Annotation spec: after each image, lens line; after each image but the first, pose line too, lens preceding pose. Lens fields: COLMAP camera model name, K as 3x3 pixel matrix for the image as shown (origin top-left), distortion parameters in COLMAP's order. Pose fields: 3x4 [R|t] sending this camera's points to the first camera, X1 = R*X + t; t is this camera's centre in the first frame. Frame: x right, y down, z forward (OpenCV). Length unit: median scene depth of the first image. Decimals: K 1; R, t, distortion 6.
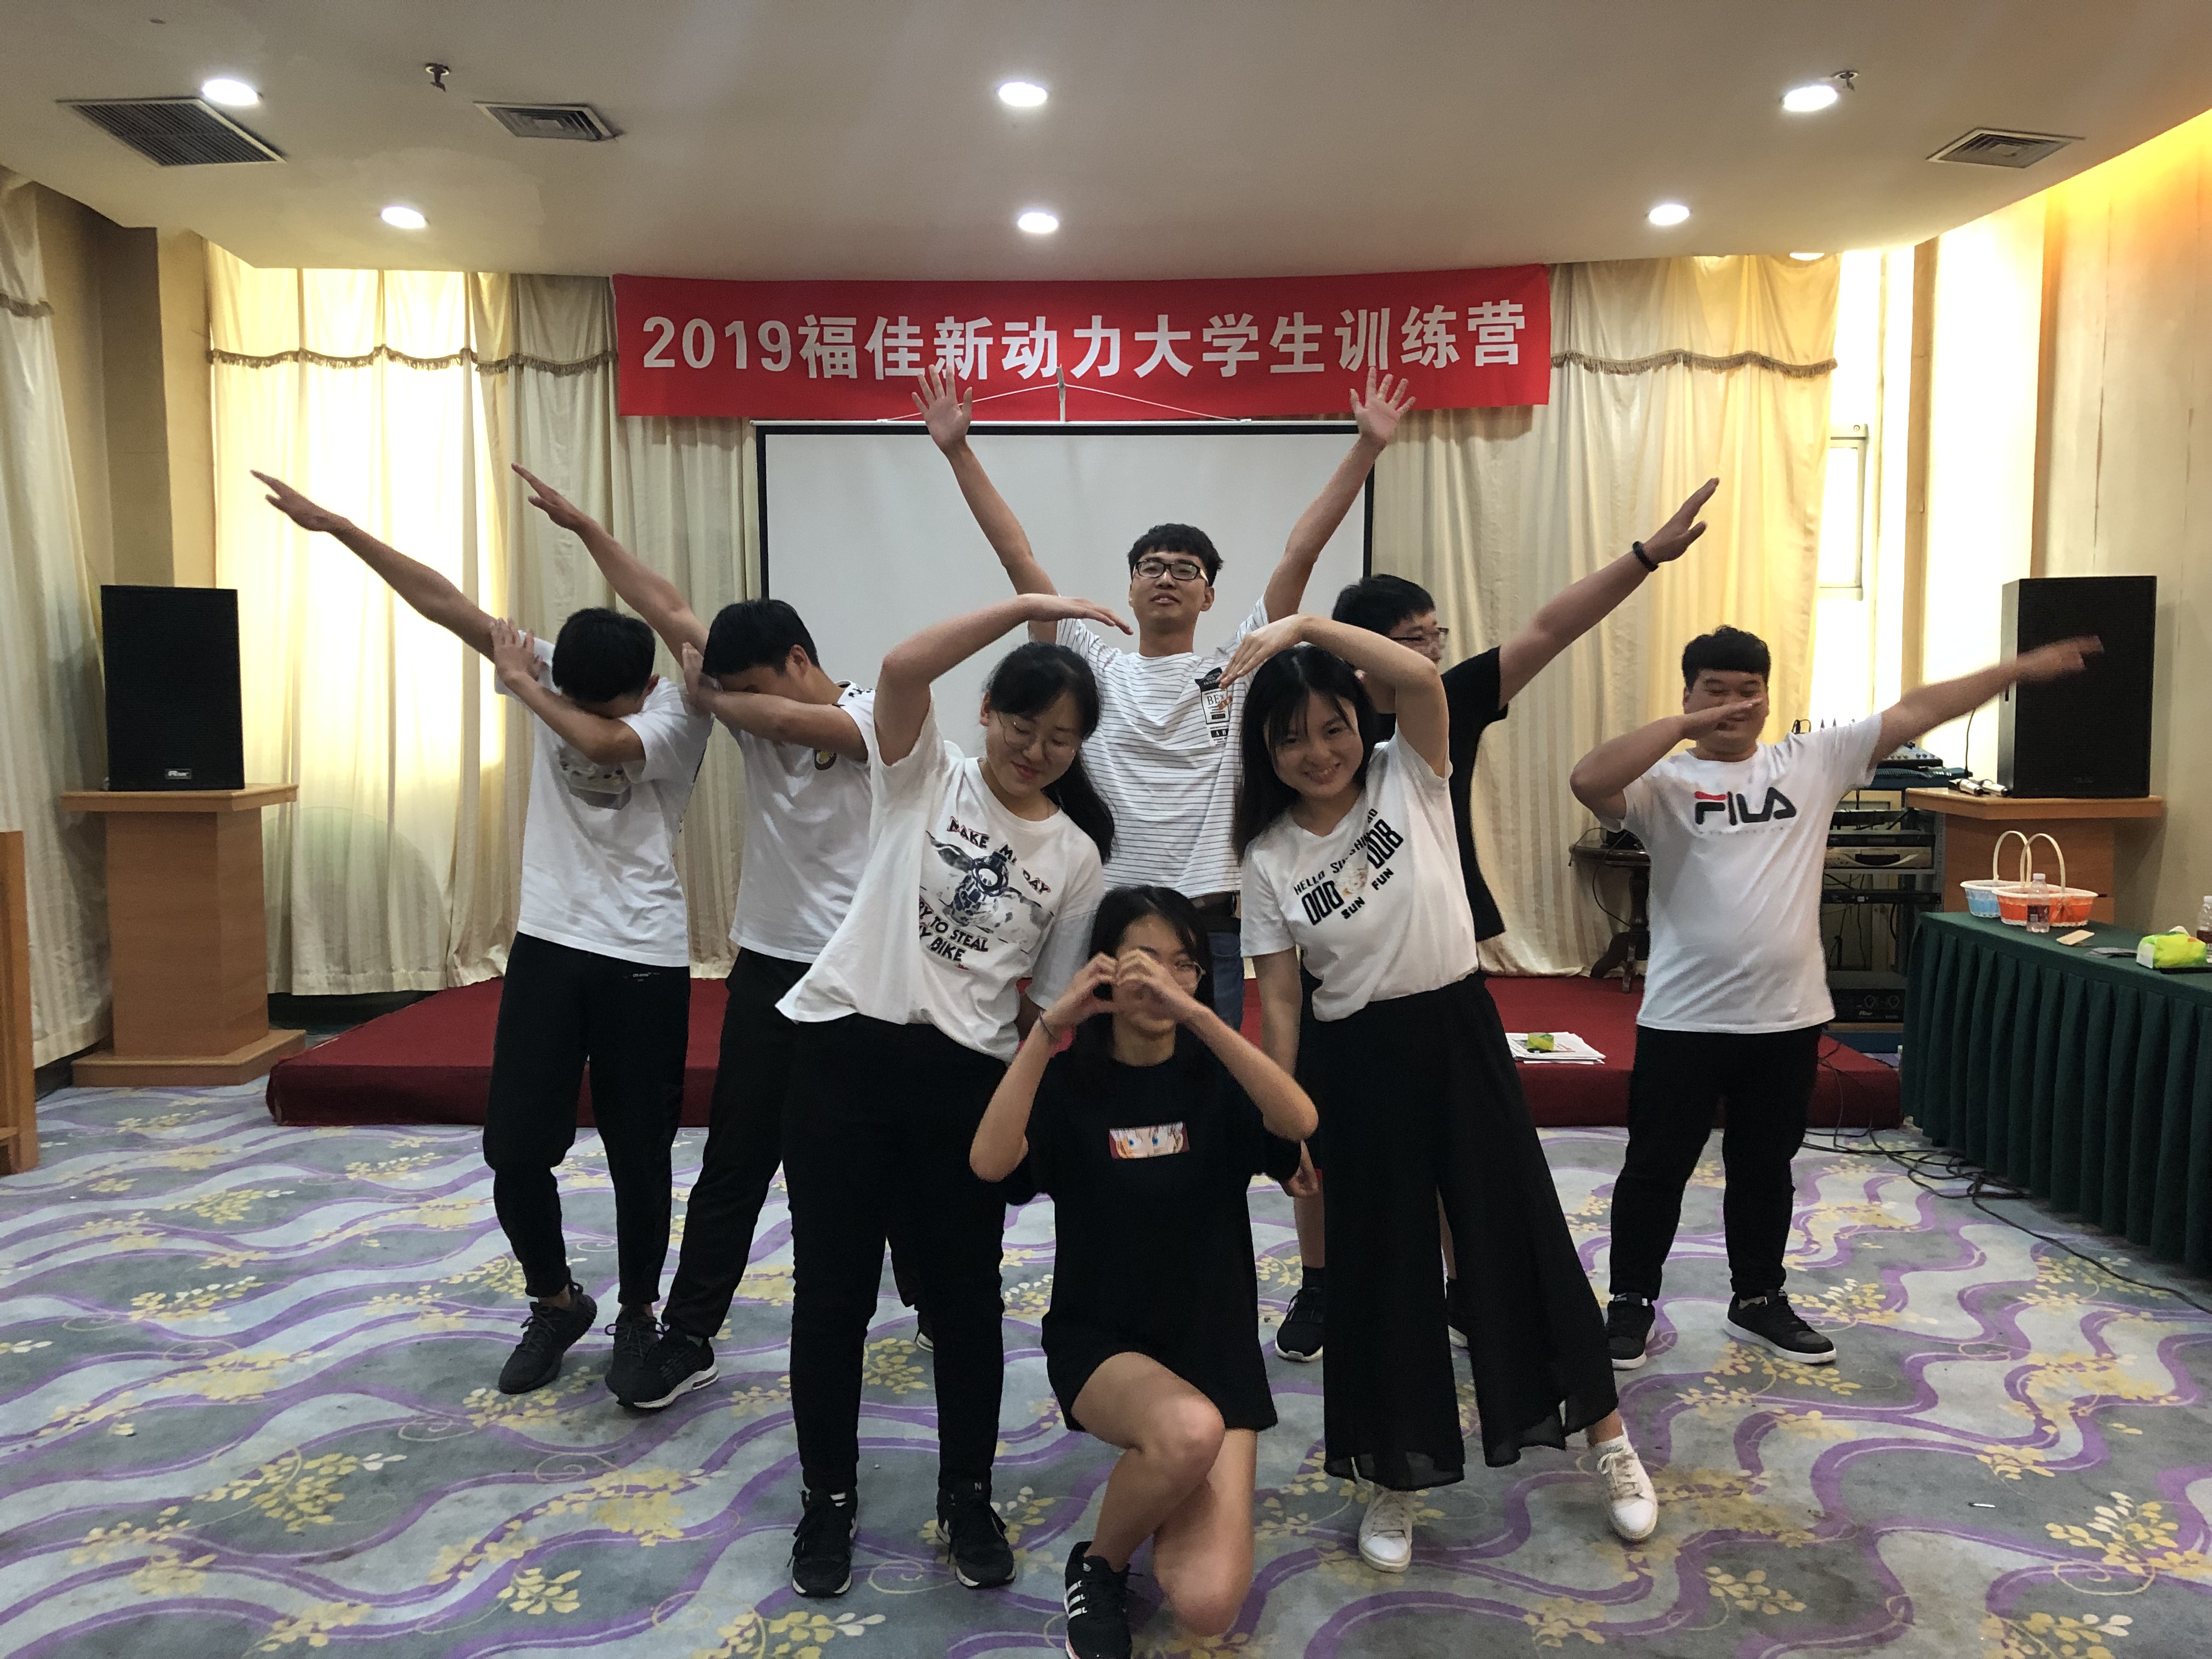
lens RADIAL K [[1798.4, 0, 1108.1], [0, 1798.4, 838.7], [0, 0, 1]] dist [0.008078, 0.001837]
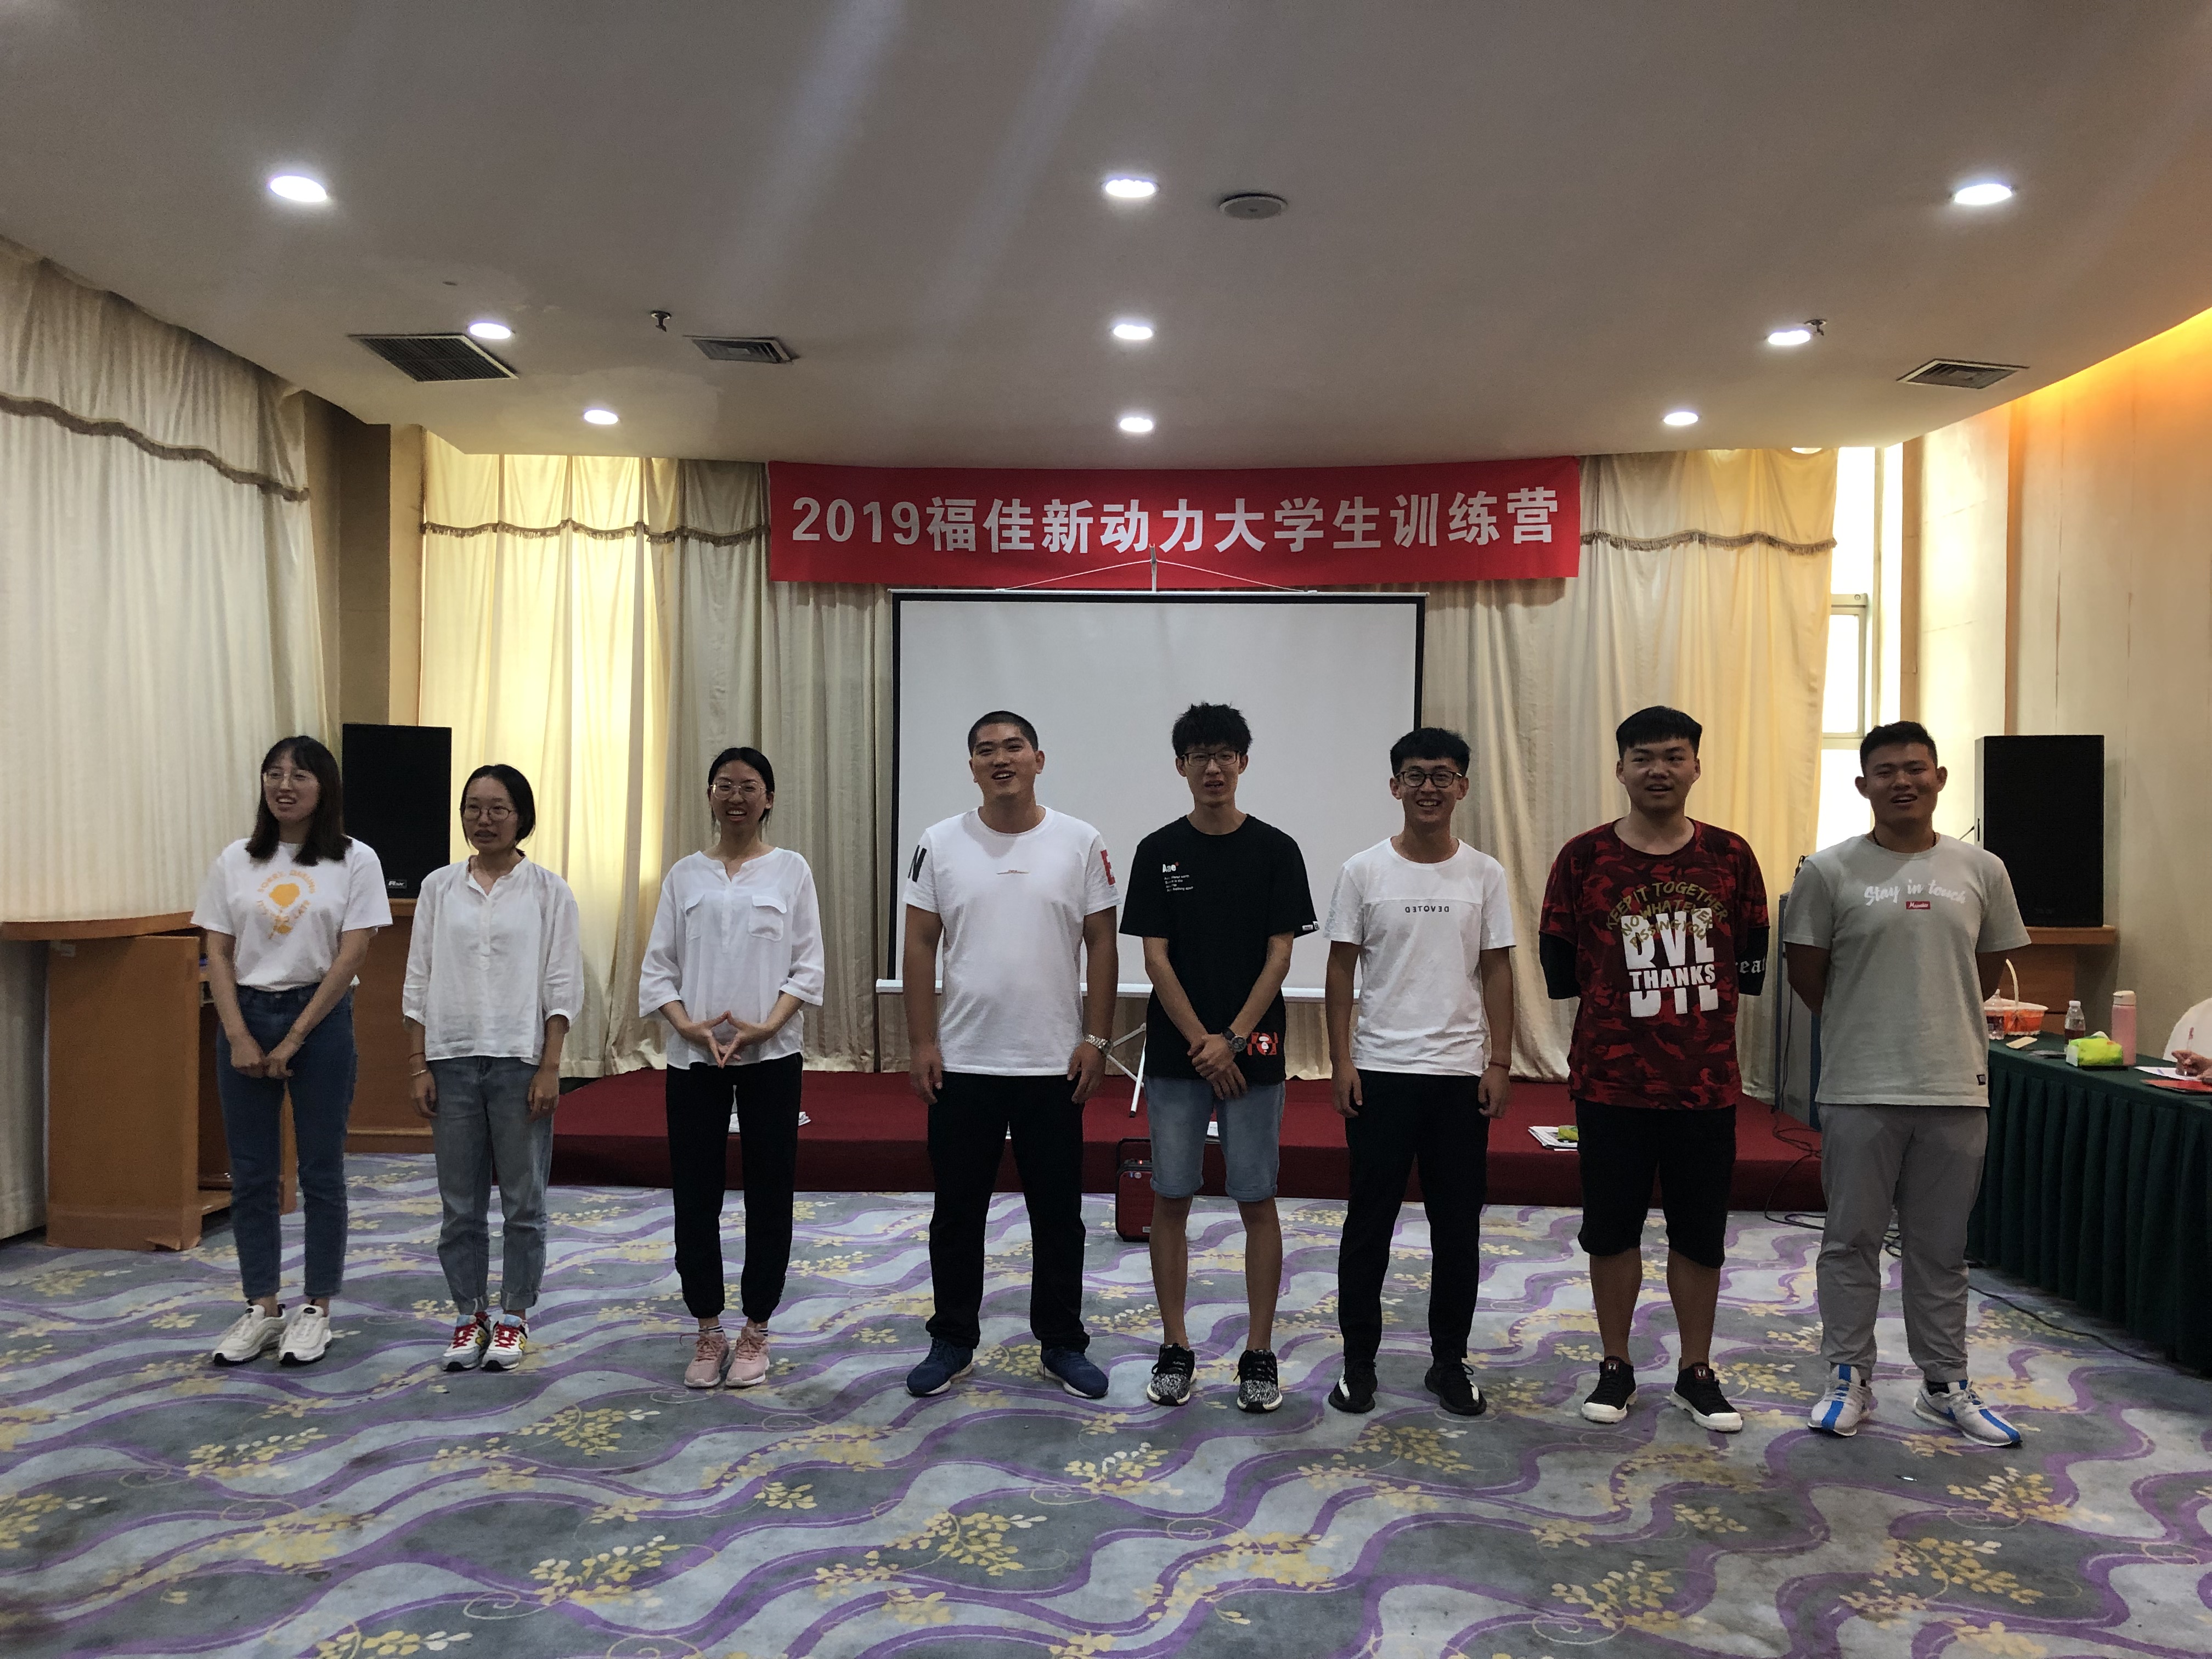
lens RADIAL K [[1788.0, 0, 1099.9], [0, 1788.0, 838.5], [0, 0, 1]] dist [0.057534, -0.100700]
pose [[0.999302, 0.012422, -0.035217, -0.016382], [-0.014907, 0.997349, -0.071218, 0.009842], [0.034239, 0.071693, 0.996839, -0.134261]]
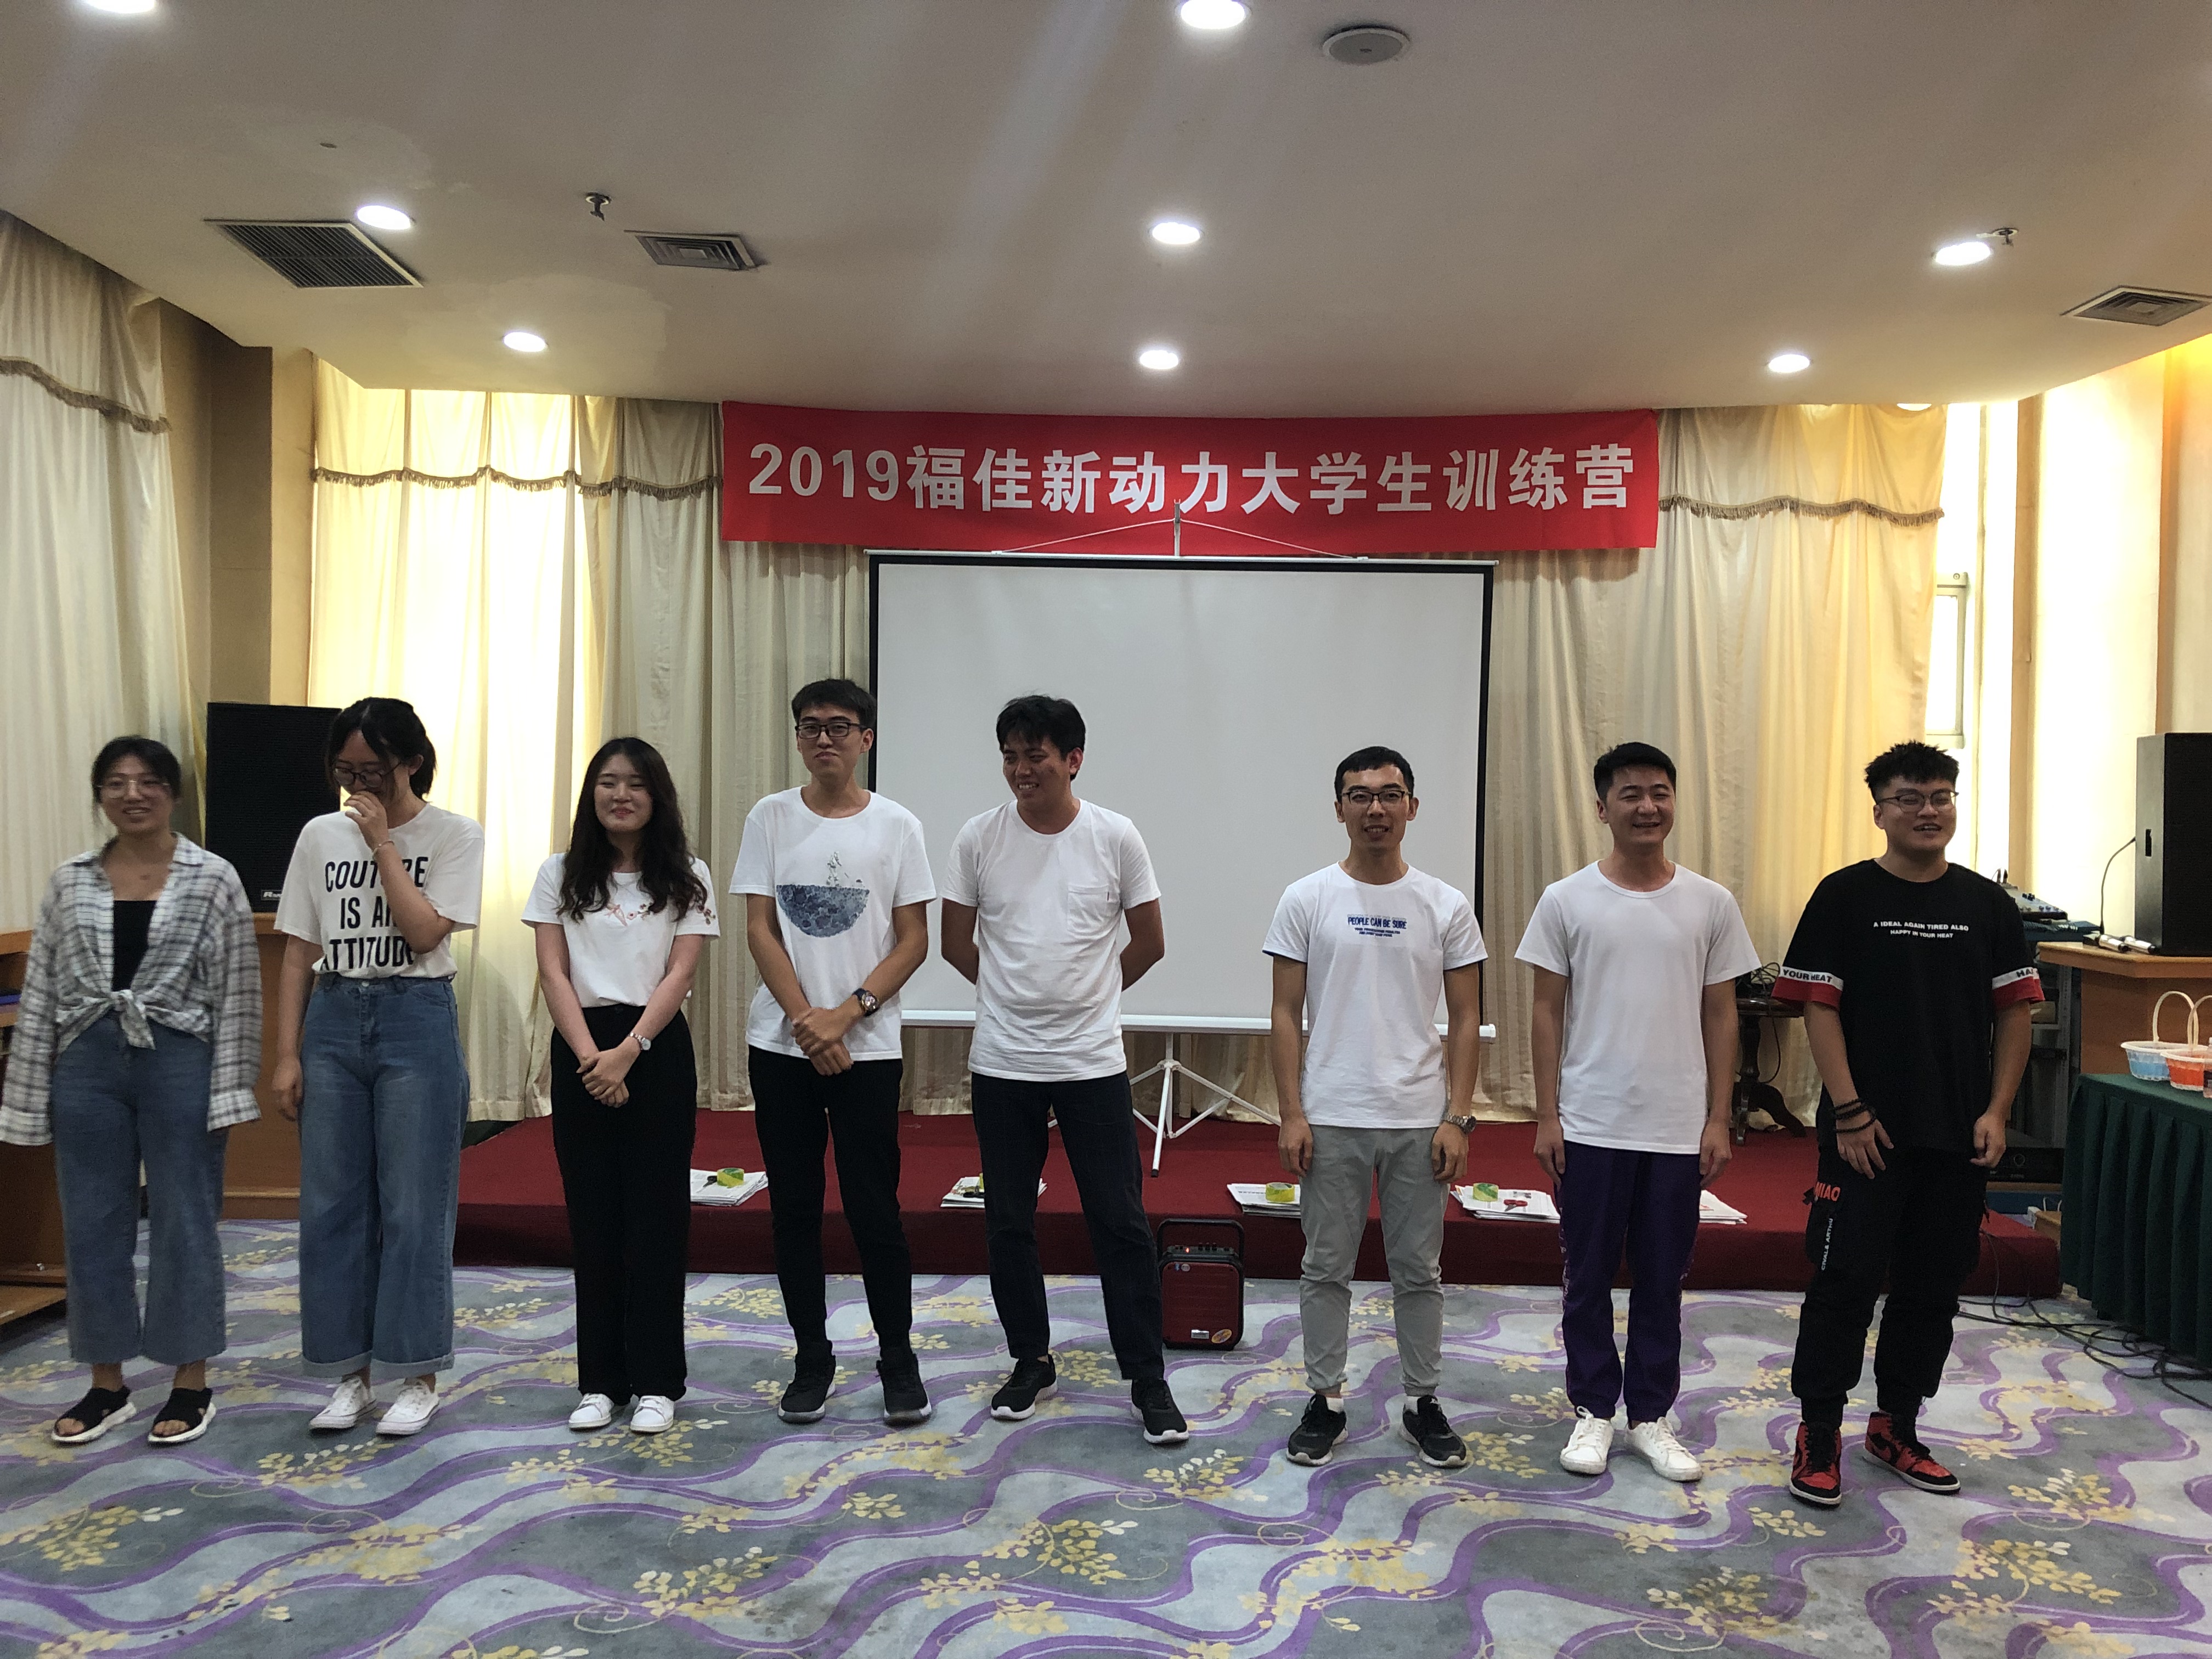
lens RADIAL K [[1793.6, 0, 1108.0], [0, 1793.6, 839.0], [0, 0, 1]] dist [0.038149, -0.048983]
pose [[0.999819, 0.018685, 0.003586, -0.059736], [-0.018402, 0.997571, -0.067187, -0.007818], [-0.004833, 0.067109, 0.997734, 0.018452]]
